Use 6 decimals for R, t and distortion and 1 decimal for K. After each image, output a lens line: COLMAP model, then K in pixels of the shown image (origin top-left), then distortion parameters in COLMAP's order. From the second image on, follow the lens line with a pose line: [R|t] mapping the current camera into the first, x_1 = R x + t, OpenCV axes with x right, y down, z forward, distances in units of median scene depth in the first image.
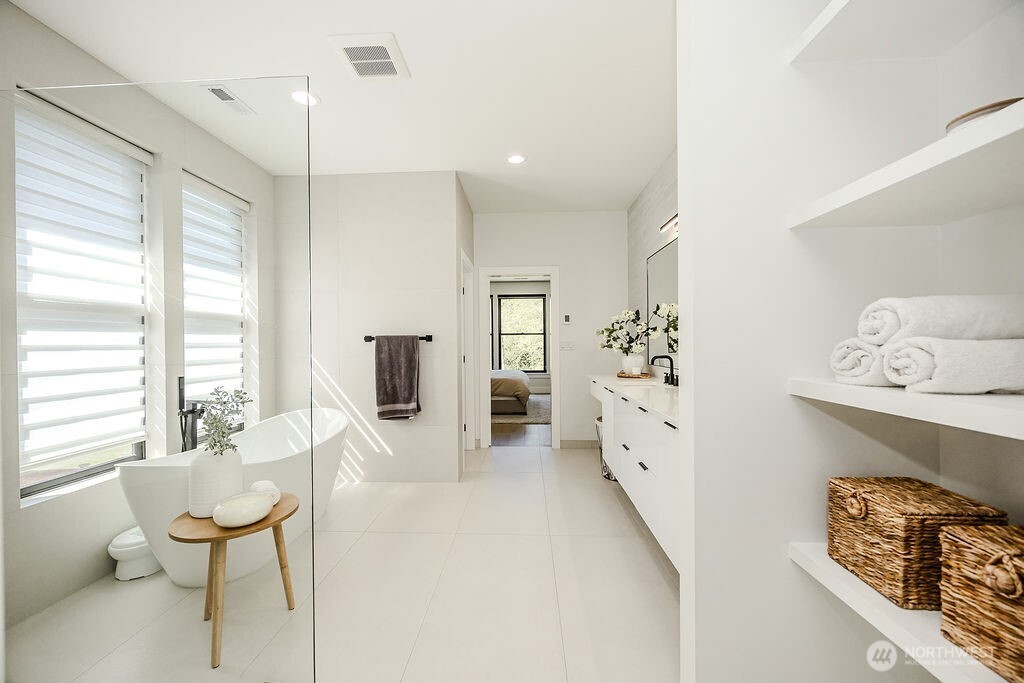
lens RADIAL K [[390.4, 0, 510.4], [0, 390.4, 342.4], [0, 0, 1]] dist [-0.002917, -0.000156]
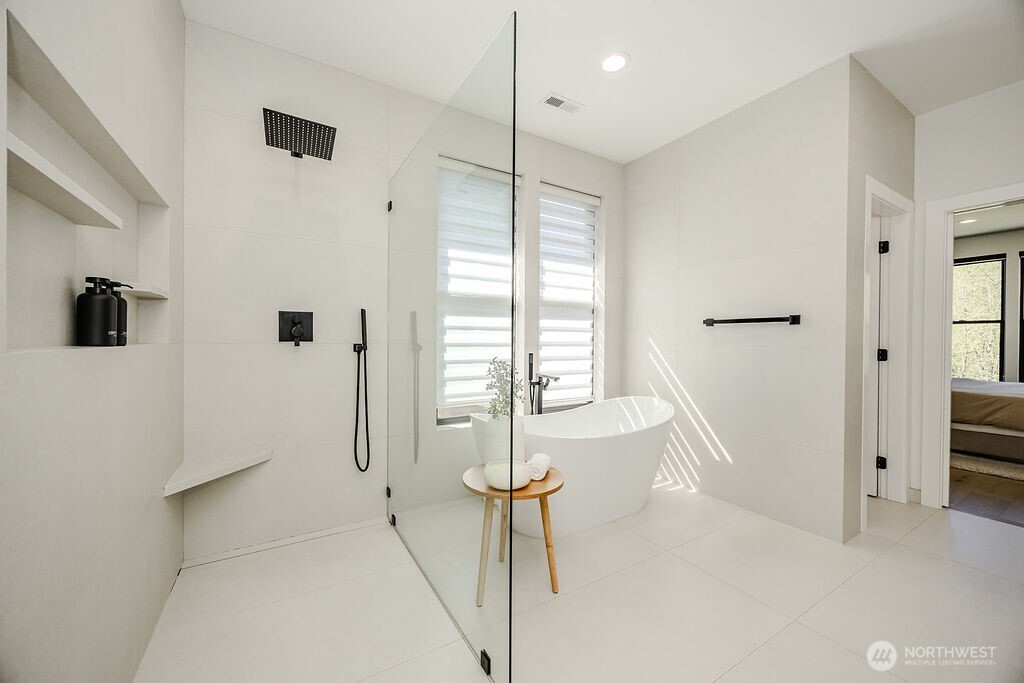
lens RADIAL K [[390.4, 0, 510.4], [0, 390.4, 342.4], [0, 0, 1]] dist [-0.002917, -0.000156]
pose [[0.553730, 0.020241, -0.832450, 0.098198], [-0.010267, 0.999794, 0.017480, 0.025686], [0.832633, -0.001132, 0.553824, 0.209564]]
